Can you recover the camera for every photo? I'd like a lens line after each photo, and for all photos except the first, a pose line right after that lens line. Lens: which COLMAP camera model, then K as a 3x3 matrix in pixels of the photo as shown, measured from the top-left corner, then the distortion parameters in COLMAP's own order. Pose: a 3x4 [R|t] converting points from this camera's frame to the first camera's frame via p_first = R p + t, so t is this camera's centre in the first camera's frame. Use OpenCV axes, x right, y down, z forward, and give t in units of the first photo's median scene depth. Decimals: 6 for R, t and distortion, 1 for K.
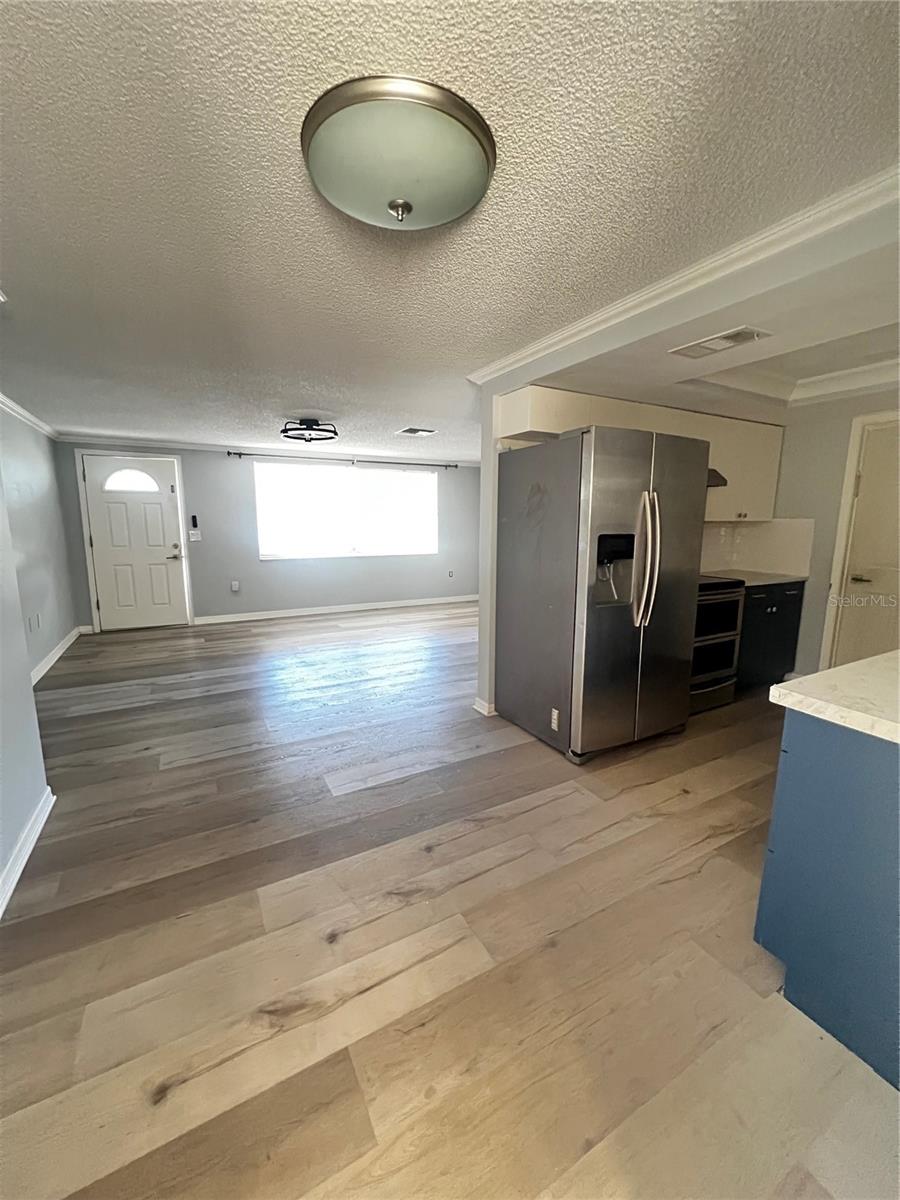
lens RADIAL K [[481.0, 0, 454.4], [0, 481.0, 597.1], [0, 0, 1]] dist [0.001802, 0.000278]
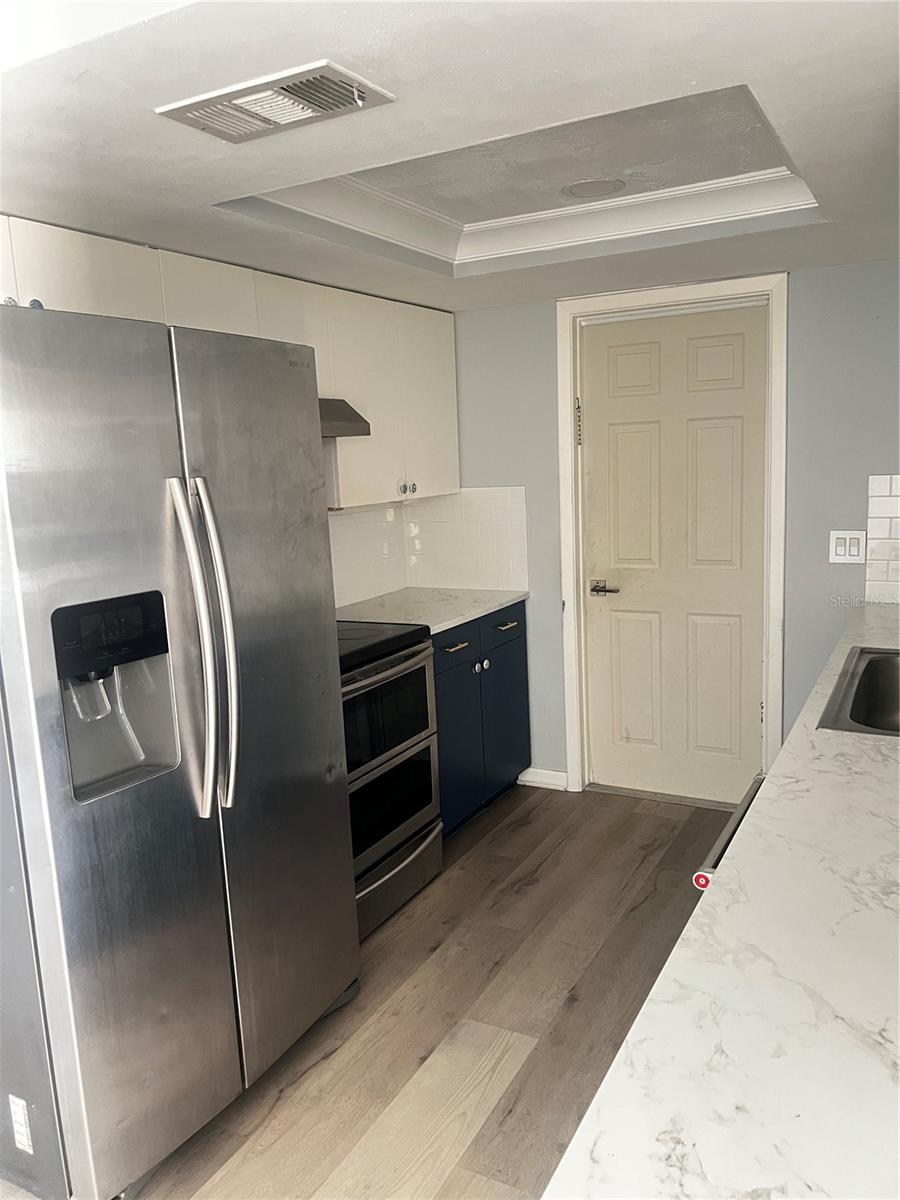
lens RADIAL K [[903.5, 0, 450.0], [0, 903.5, 603.1], [0, 0, 1]] dist [0.004315, -0.006757]
pose [[0.843573, -0.132028, 0.520532, 0.159033], [0.135659, 0.990260, 0.031321, -0.091818], [-0.519598, 0.044193, 0.853267, 0.221141]]
